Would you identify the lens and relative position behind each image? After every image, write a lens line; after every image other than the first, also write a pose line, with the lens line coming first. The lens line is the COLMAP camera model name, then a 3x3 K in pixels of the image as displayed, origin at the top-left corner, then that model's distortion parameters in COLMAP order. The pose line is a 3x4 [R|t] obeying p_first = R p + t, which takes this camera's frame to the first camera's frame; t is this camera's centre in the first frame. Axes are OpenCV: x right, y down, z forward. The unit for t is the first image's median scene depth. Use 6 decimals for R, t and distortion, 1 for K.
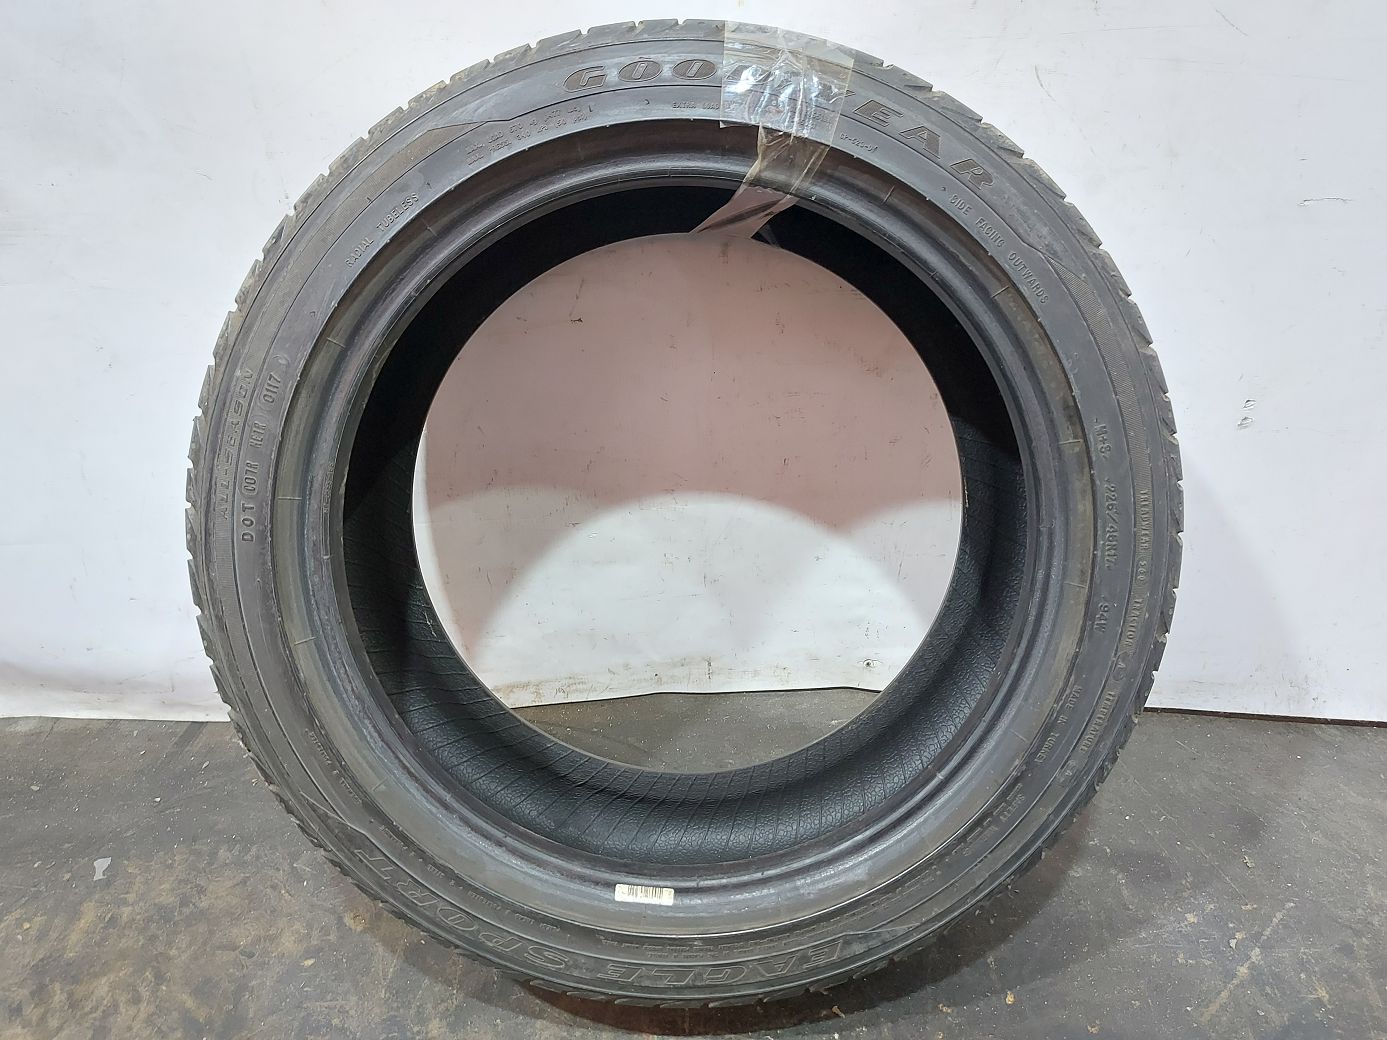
lens RADIAL K [[1002.6, 0, 693.5], [0, 1002.6, 520.0], [0, 0, 1]] dist [-0.001450, 0.007520]
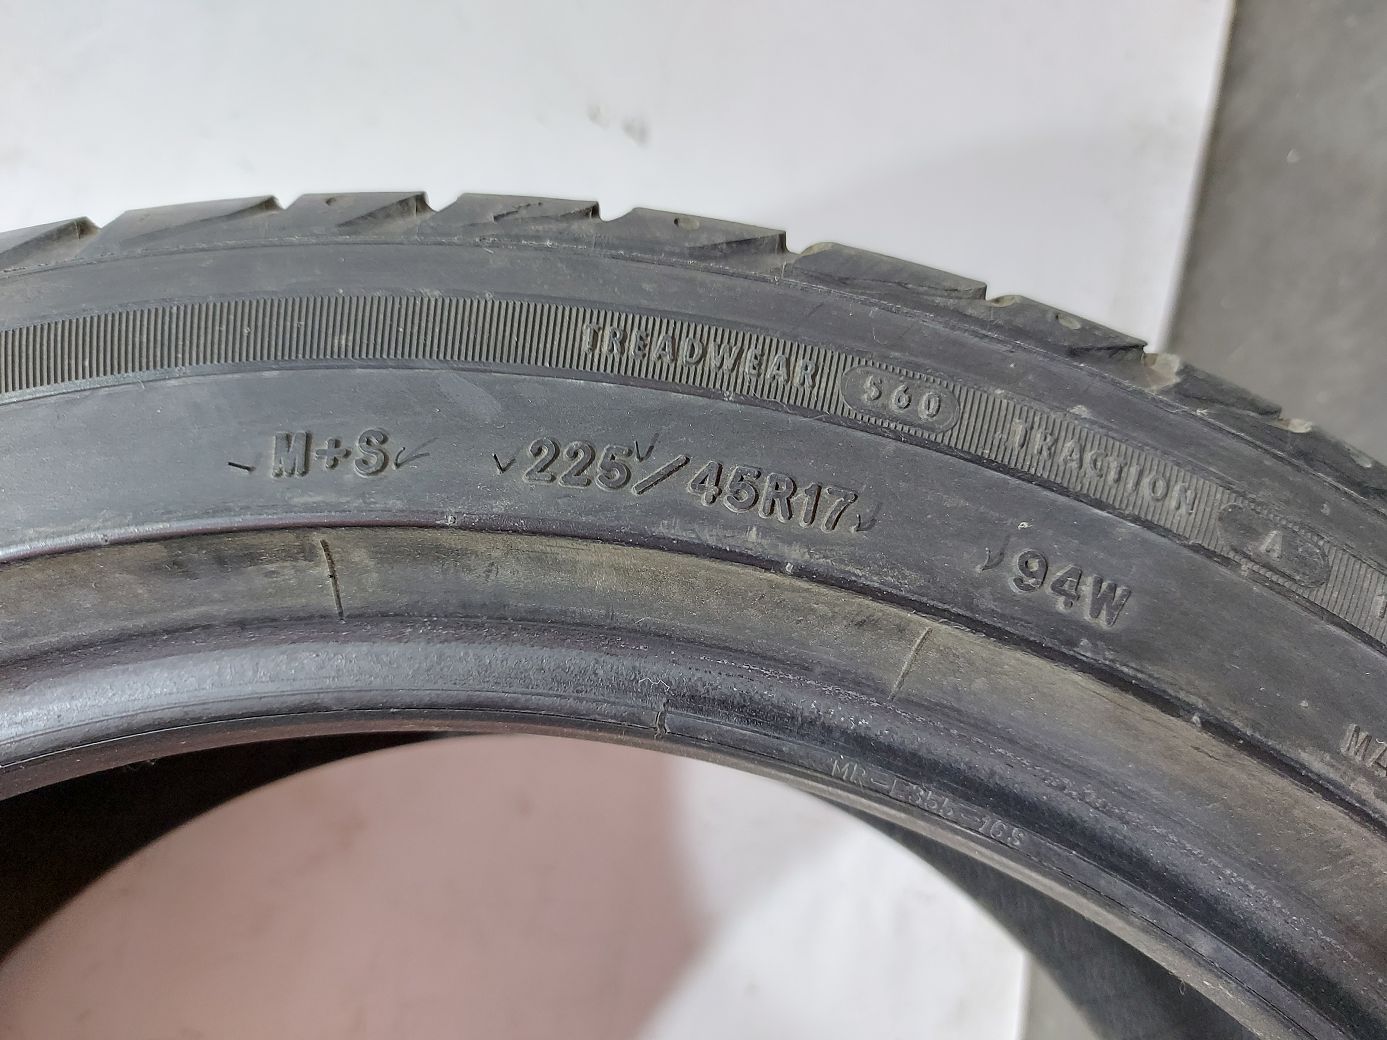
lens RADIAL K [[1002.6, 0, 693.5], [0, 1002.6, 520.0], [0, 0, 1]] dist [-0.001450, 0.007520]
pose [[0.213924, -0.949591, 0.229158, 0.350515], [0.974358, 0.190677, -0.119450, 0.036094], [0.069733, 0.248835, 0.966032, 0.762755]]
